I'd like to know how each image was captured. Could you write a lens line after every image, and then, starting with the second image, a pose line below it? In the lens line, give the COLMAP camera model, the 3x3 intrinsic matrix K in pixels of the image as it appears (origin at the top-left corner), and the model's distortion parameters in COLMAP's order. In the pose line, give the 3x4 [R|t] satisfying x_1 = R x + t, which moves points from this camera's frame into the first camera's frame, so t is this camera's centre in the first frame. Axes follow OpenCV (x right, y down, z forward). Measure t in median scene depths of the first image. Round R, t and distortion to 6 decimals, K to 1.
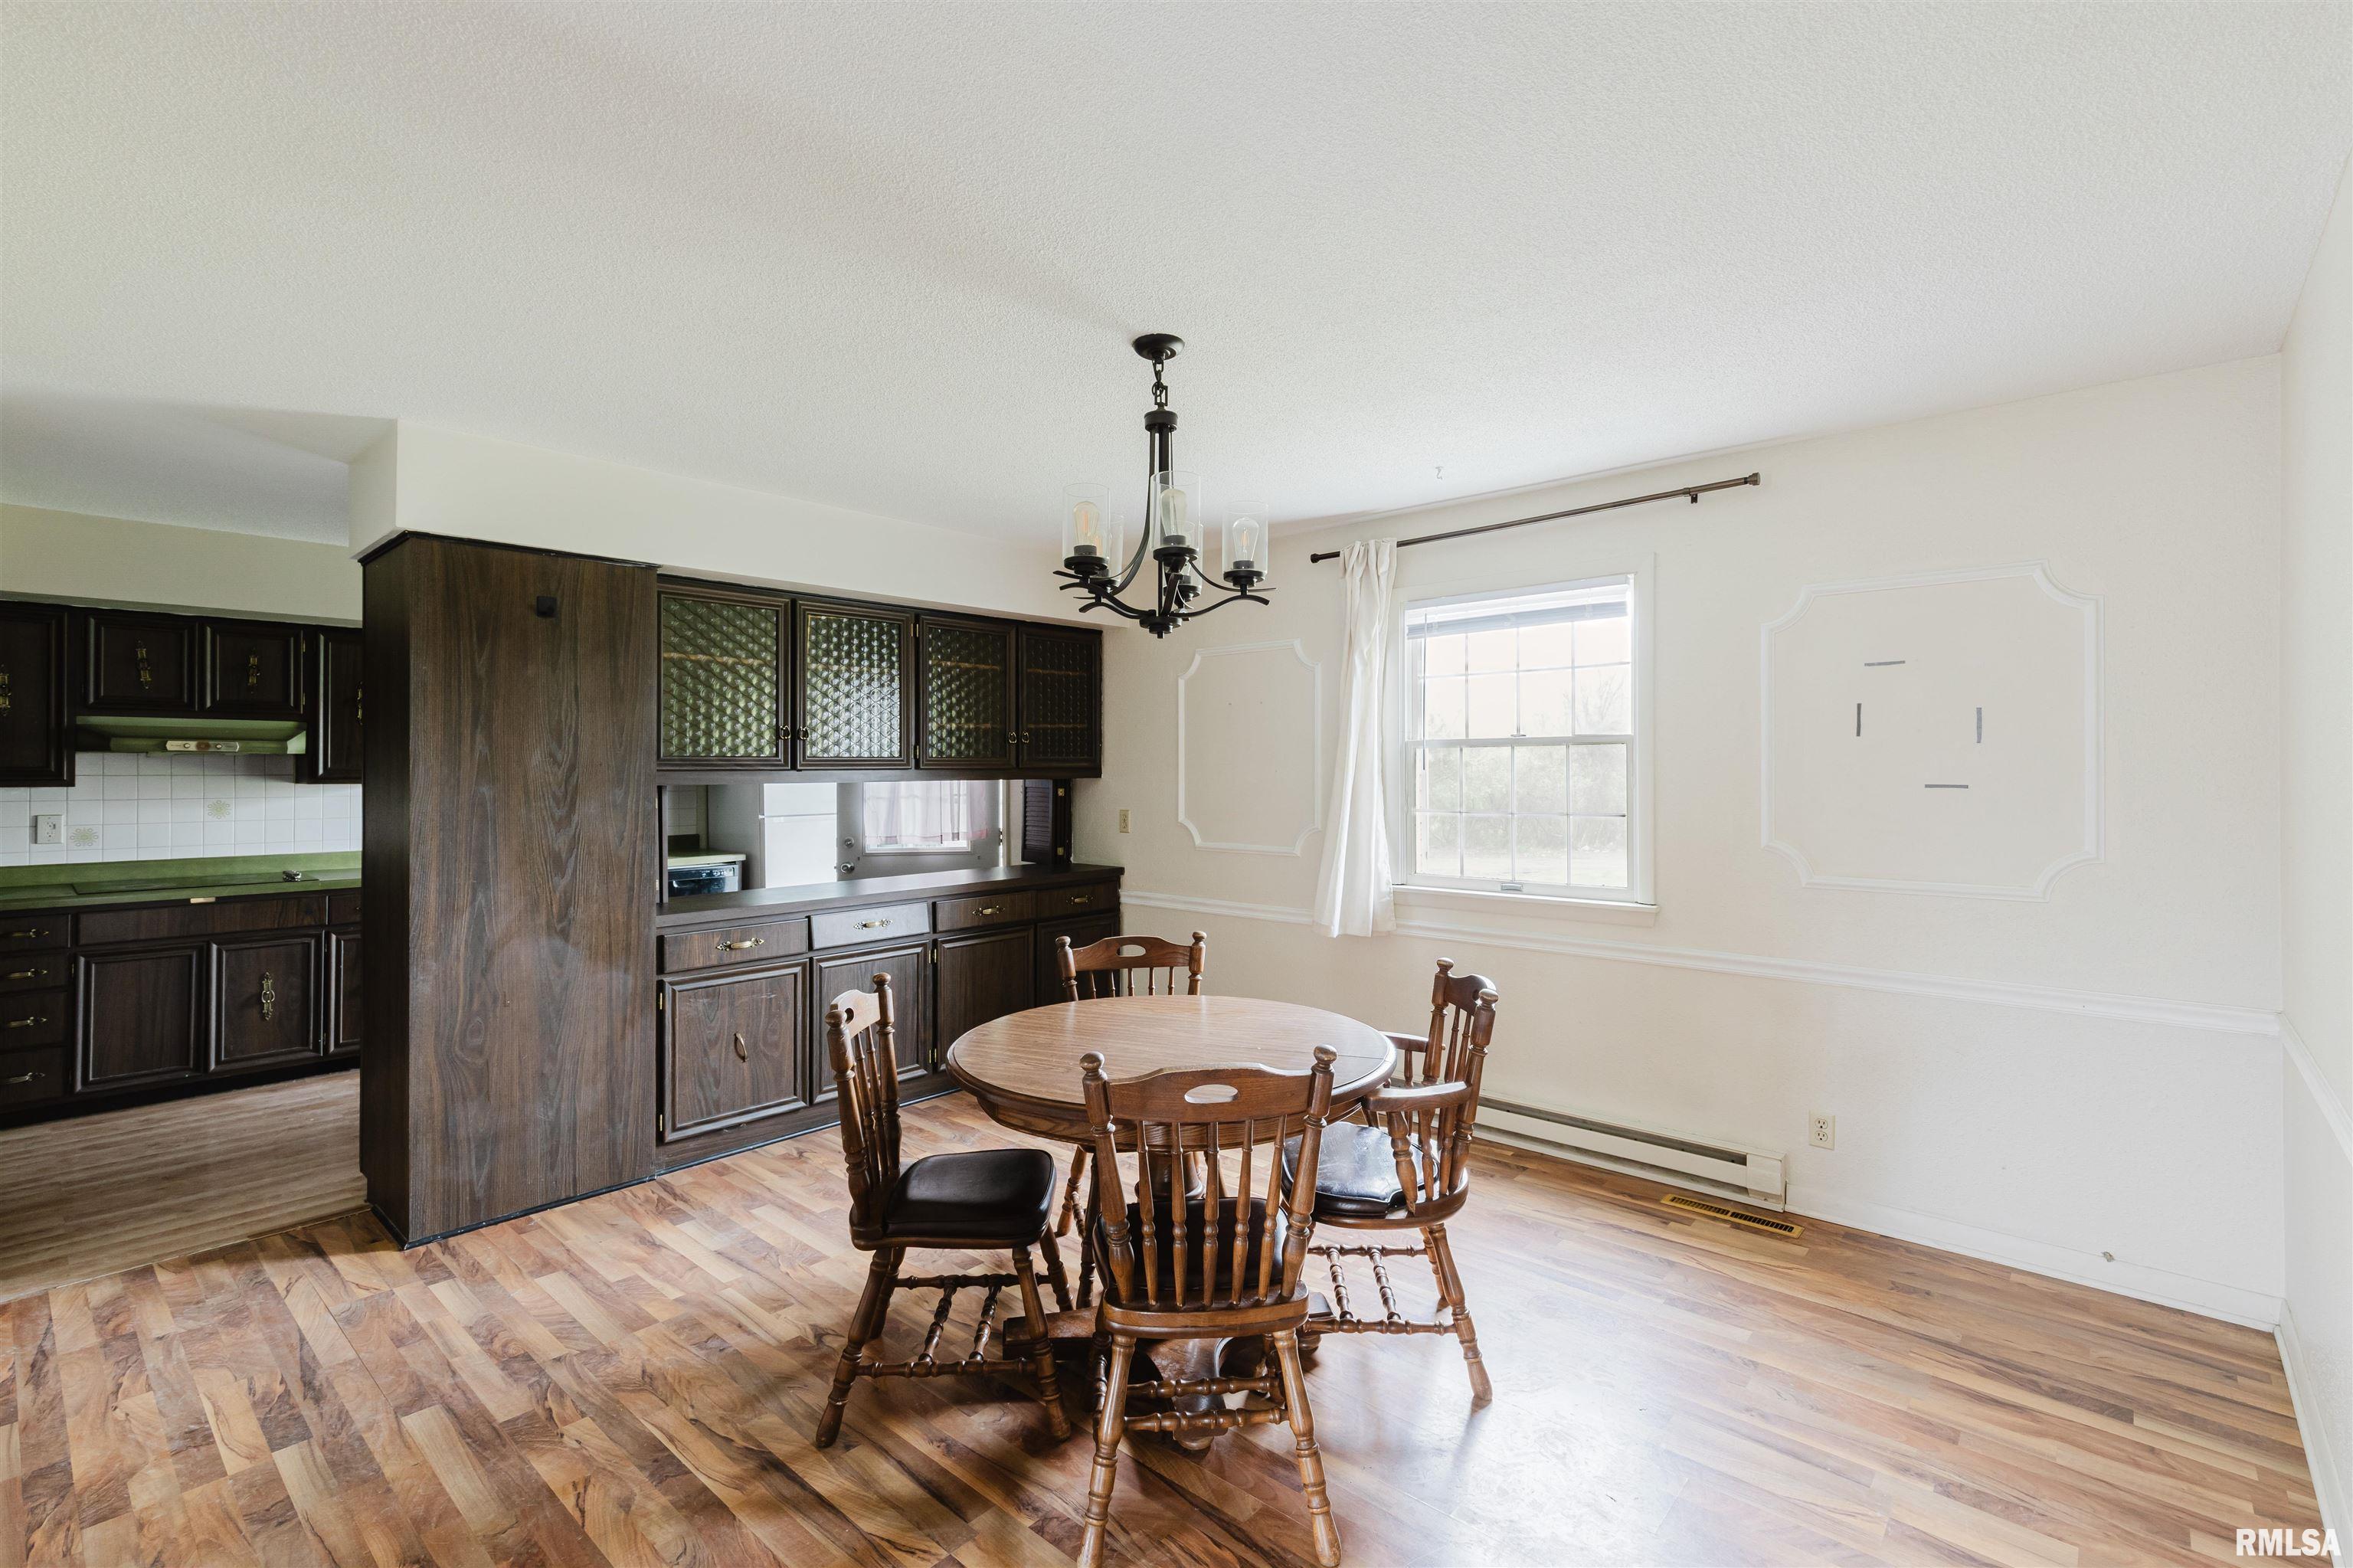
lens RADIAL K [[1064.4, 0, 1179.4], [0, 1064.4, 756.2], [0, 0, 1]] dist [0.003838, 0.000761]
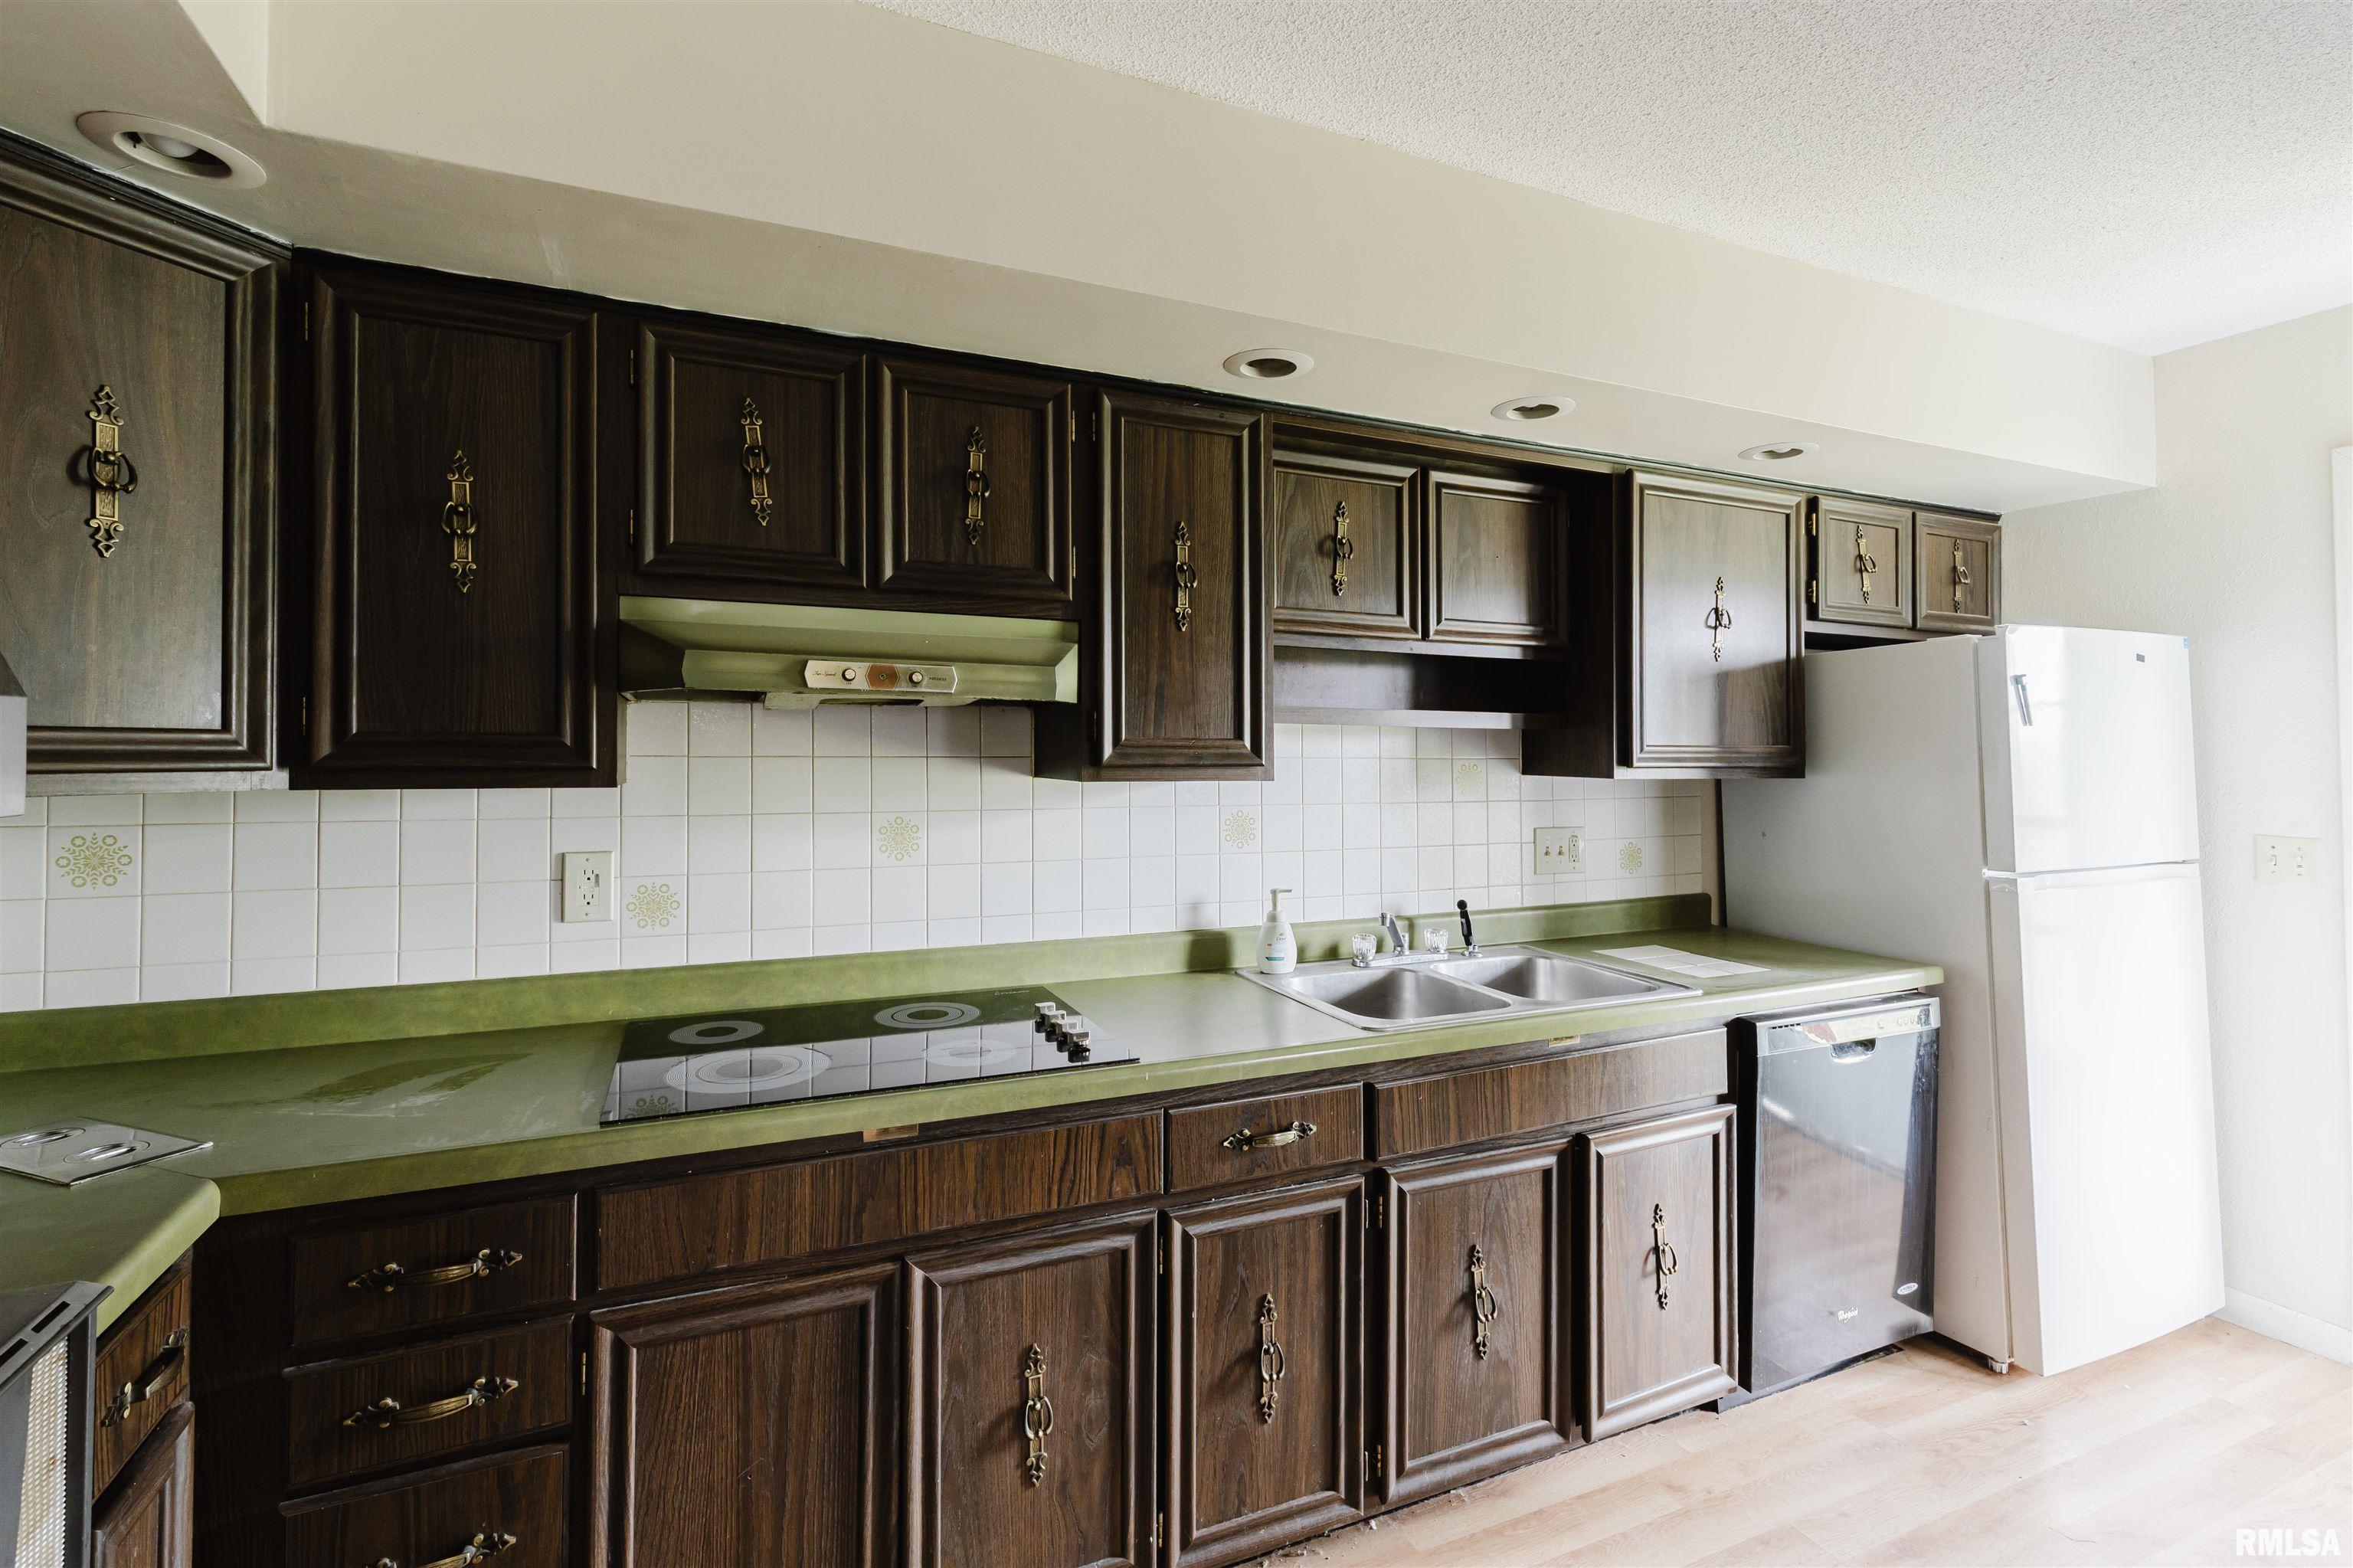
lens RADIAL K [[1064.4, 0, 1179.4], [0, 1064.4, 756.2], [0, 0, 1]] dist [0.003838, 0.000761]
pose [[0.916040, 0.008050, -0.401007, -0.627901], [-0.001754, 0.999869, 0.016063, 0.010060], [0.401084, -0.014011, 0.915934, 0.658567]]
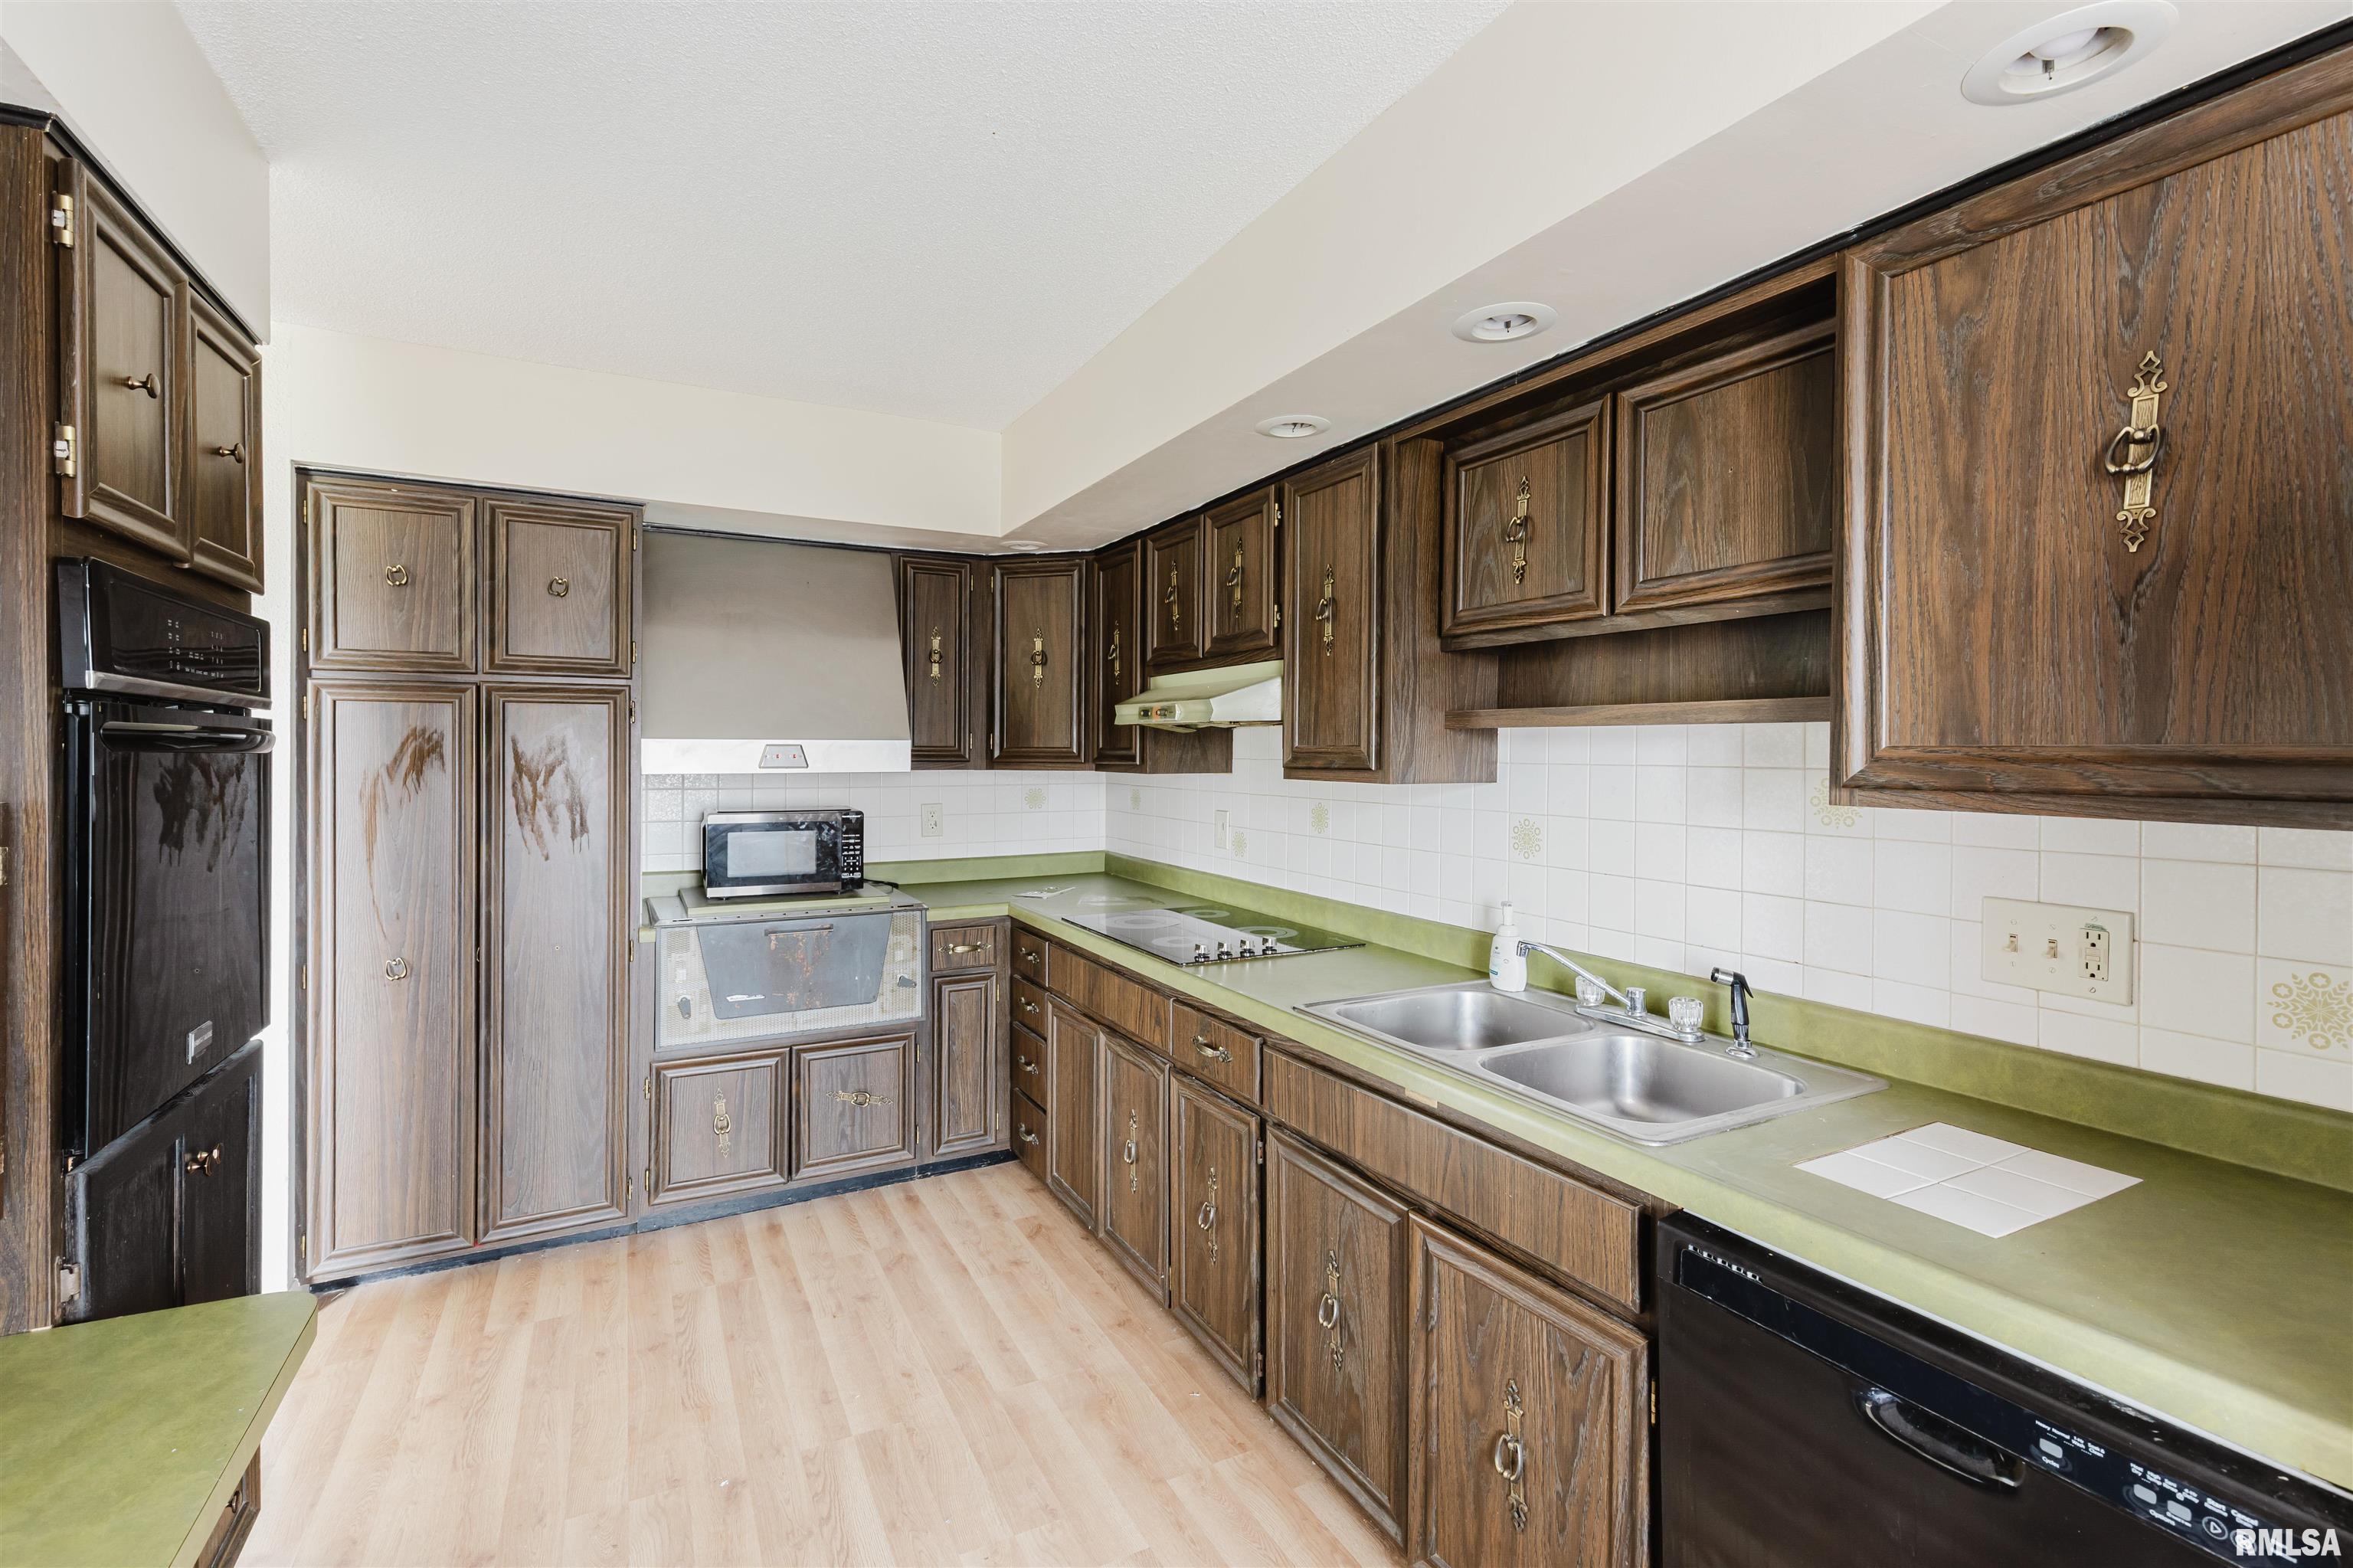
lens RADIAL K [[1059.7, 0, 1176.5], [0, 1059.7, 784.0], [0, 0, 1]] dist [0.001359, 0.000166]
pose [[-0.358895, 0.022809, -0.933099, -0.313442], [-0.001513, 0.999686, 0.025019, 0.015726], [0.933377, 0.010391, -0.358748, 1.137525]]
